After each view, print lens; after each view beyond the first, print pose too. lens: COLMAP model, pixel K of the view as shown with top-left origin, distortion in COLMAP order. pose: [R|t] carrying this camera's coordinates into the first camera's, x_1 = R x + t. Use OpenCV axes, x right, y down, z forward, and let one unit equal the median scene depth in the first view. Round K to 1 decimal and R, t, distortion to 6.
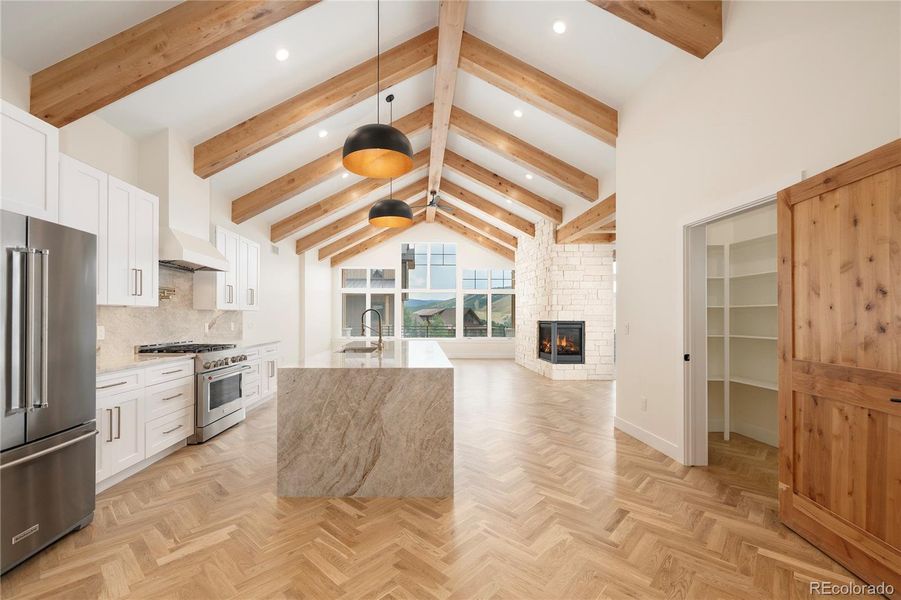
lens RADIAL K [[378.3, 0, 417.6], [0, 378.3, 316.7], [0, 0, 1]] dist [-0.000276, -0.000051]
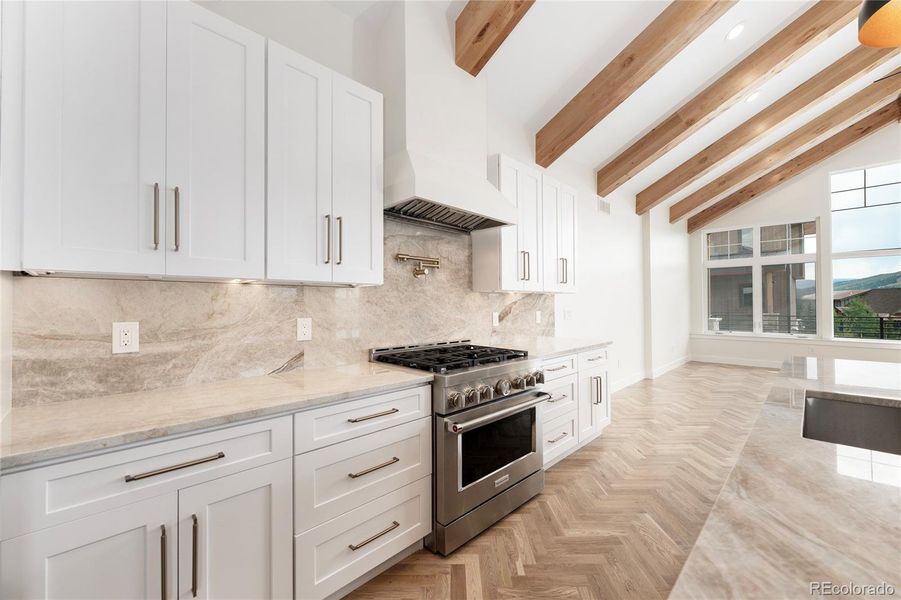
lens RADIAL K [[353.6, 0, 450.5], [0, 353.6, 300.0], [0, 0, 1]] dist [-0.001079, 0.000022]
pose [[0.703737, -0.013589, -0.710330, -0.184208], [0.006470, 0.999898, -0.012718, 0.003134], [0.710431, 0.004354, 0.703754, 0.541564]]
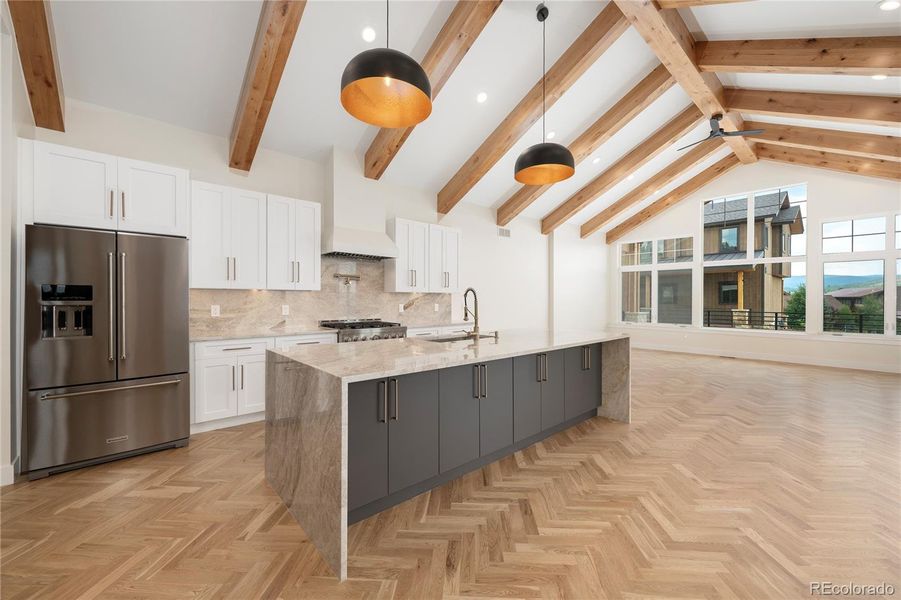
lens RADIAL K [[353.6, 0, 450.5], [0, 353.6, 300.0], [0, 0, 1]] dist [-0.001079, 0.000022]
pose [[0.668714, 0.002471, -0.743516, 0.369561], [-0.000705, 0.999996, 0.002689, 0.001649], [0.743519, -0.001275, 0.668713, 0.415917]]
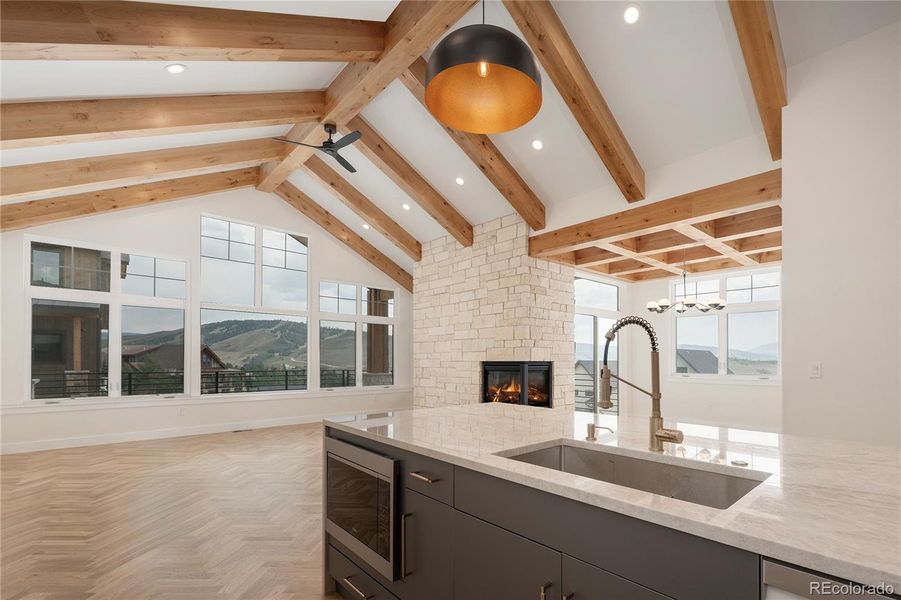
lens RADIAL K [[418.7, 0, 509.5], [0, 418.7, 354.6], [0, 0, 1]] dist [-0.000377, -0.000183]
pose [[0.710964, 0.009927, 0.703158, -0.369340], [-0.003829, 0.999940, -0.010245, 0.009919], [-0.703218, 0.004591, 0.710960, 0.738574]]
